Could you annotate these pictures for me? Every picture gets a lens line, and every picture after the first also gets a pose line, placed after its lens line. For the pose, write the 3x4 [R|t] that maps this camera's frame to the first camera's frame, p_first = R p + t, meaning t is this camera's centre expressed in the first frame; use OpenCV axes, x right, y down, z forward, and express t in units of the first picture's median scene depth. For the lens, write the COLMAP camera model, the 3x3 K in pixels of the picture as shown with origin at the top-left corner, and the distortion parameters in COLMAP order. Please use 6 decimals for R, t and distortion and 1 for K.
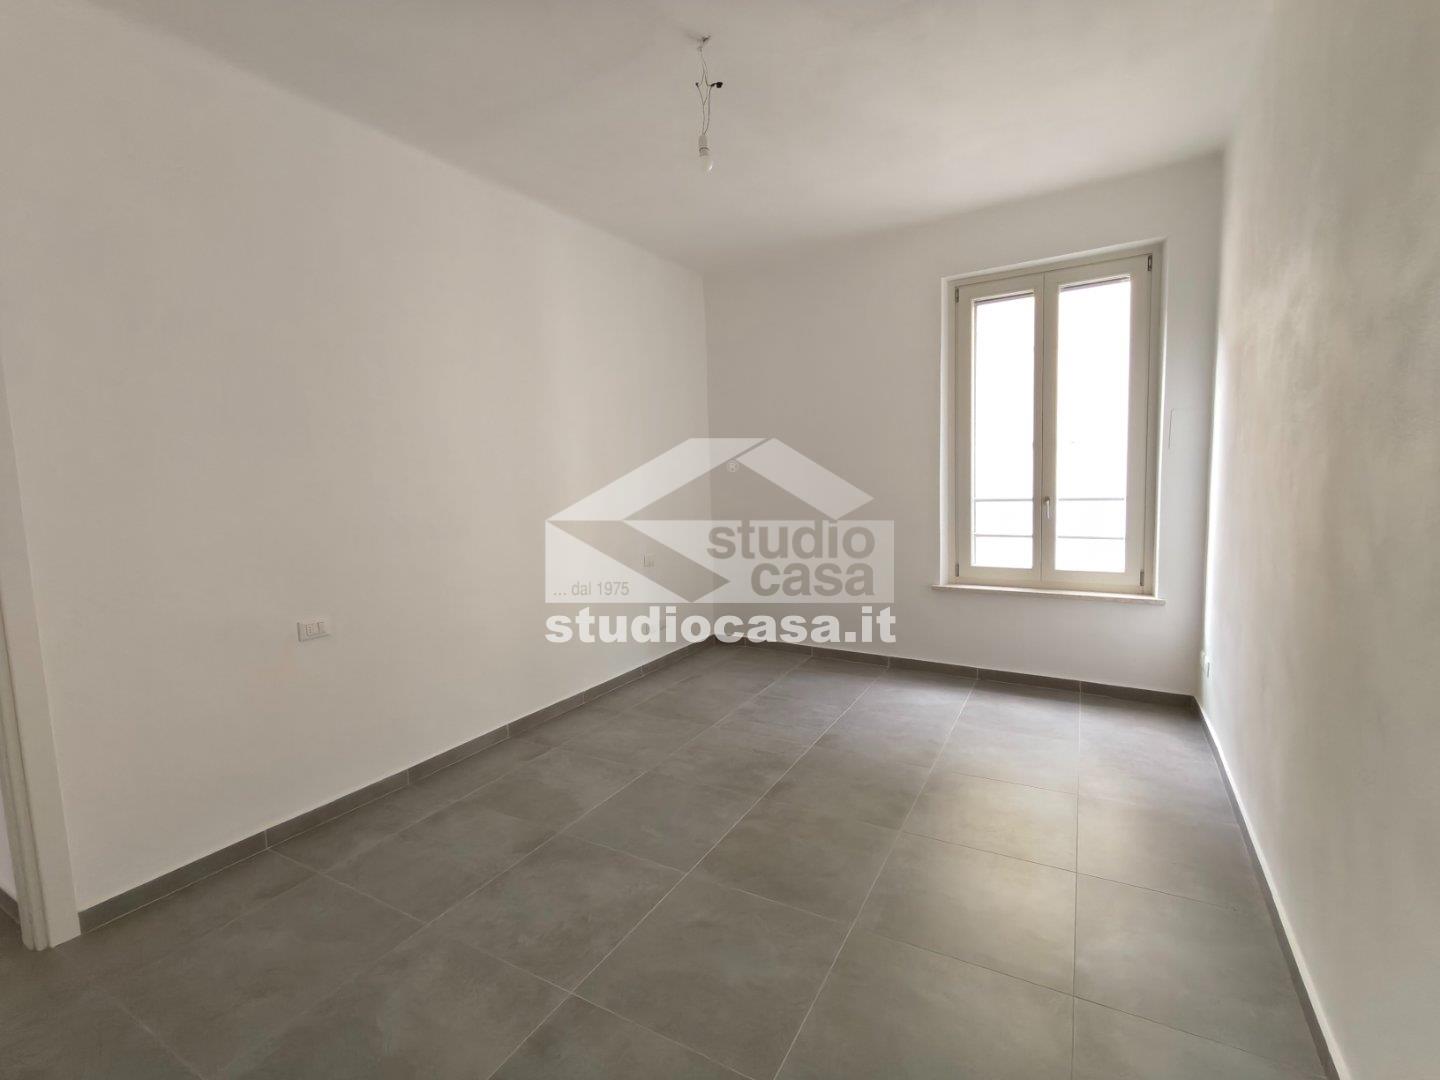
lens RADIAL K [[648.0, 0, 717.6], [0, 648.0, 536.0], [0, 0, 1]] dist [-0.001470, -0.000246]
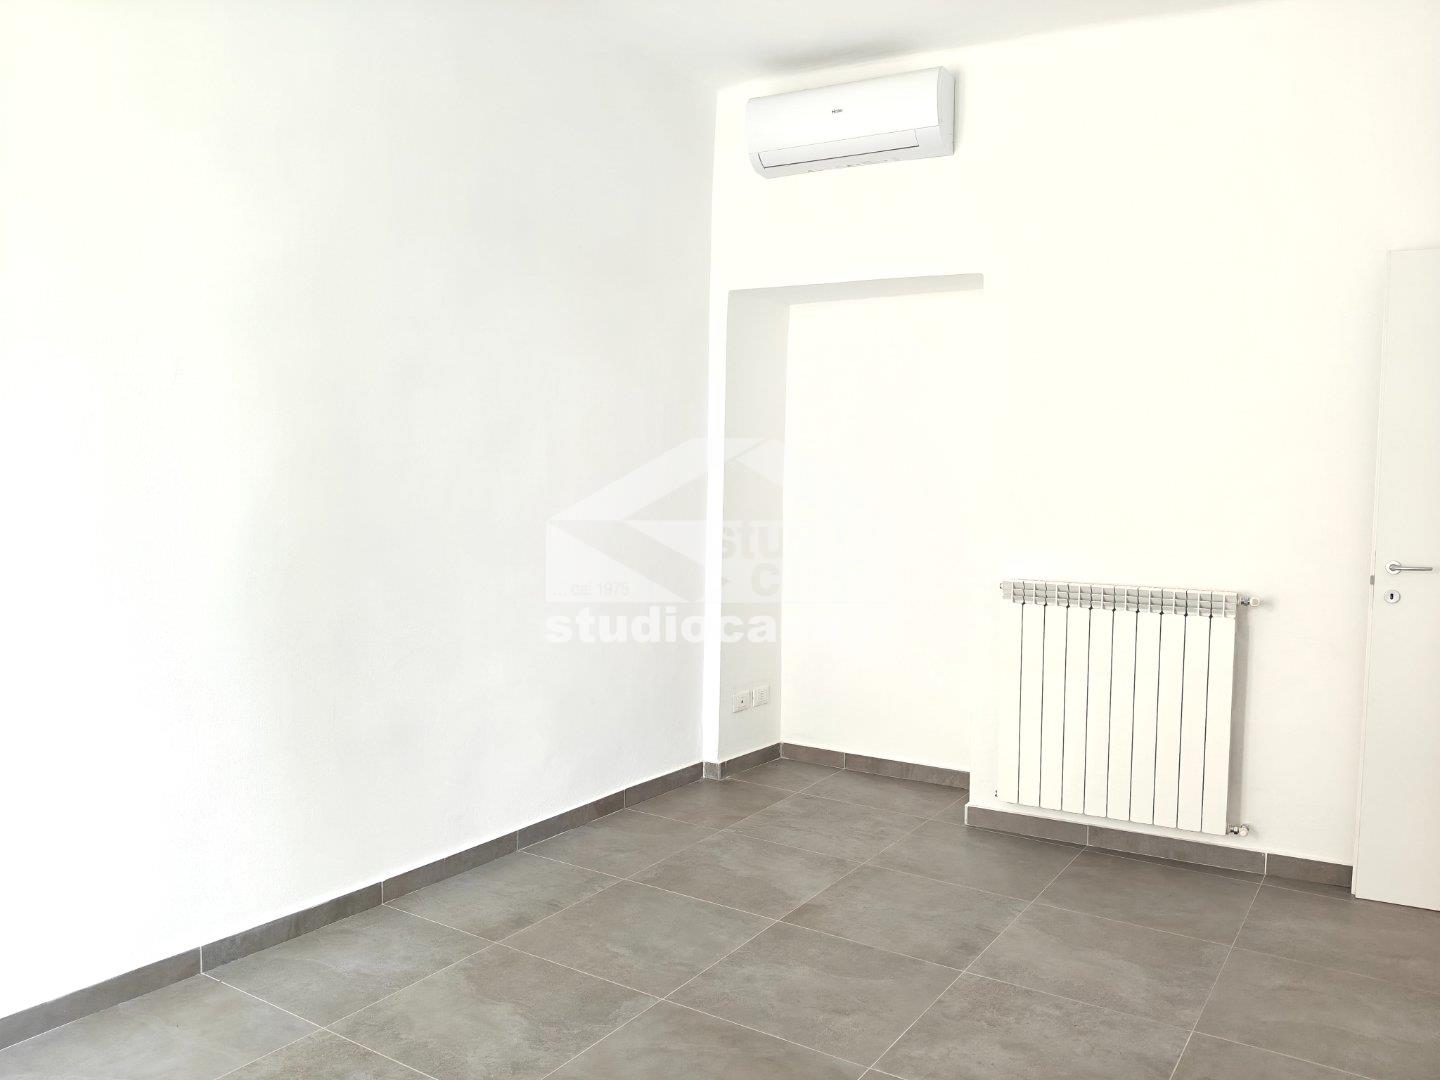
lens RADIAL K [[1113.7, 0, 725.5], [0, 1113.7, 547.5], [0, 0, 1]] dist [0.083148, -0.198088]
pose [[-0.997758, 0.011788, 0.065886, 0.017104], [0.022750, 0.985489, 0.168205, -0.178261], [-0.062947, 0.169327, -0.983548, 1.829274]]
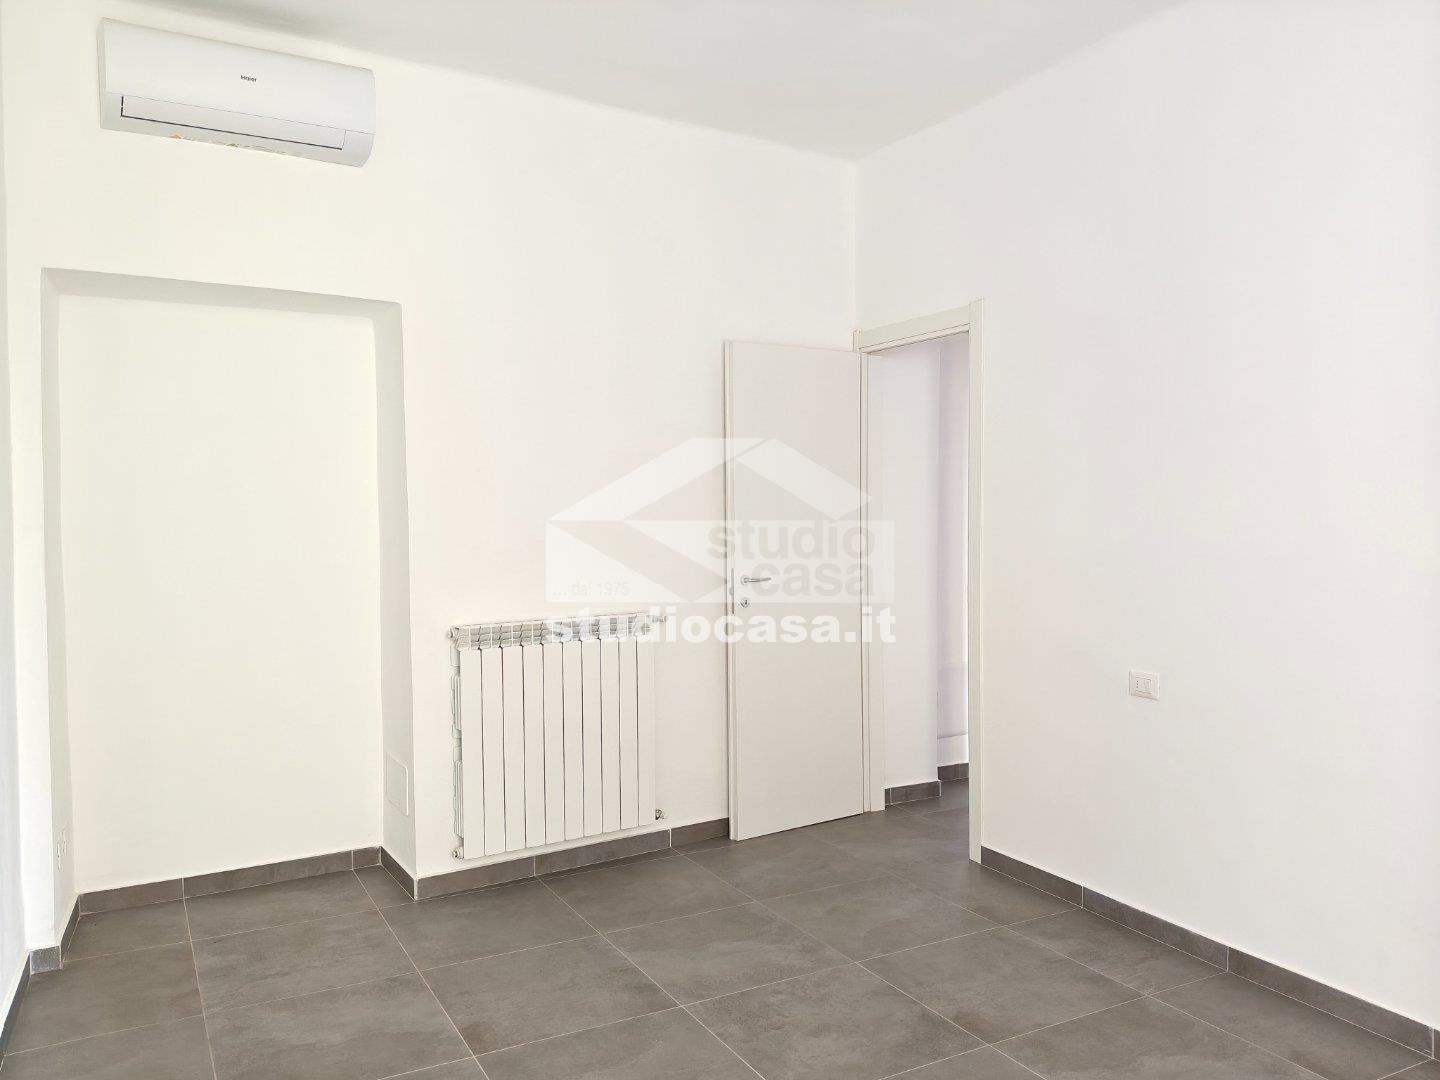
lens RADIAL K [[1123.2, 0, 720.8], [0, 1123.2, 532.3], [0, 0, 1]] dist [-0.012611, -0.006065]
pose [[-0.532168, 0.059042, -0.844578, 0.831976], [-0.056825, 0.992825, 0.105210, -0.162665], [0.844730, 0.103982, -0.524994, 1.319449]]
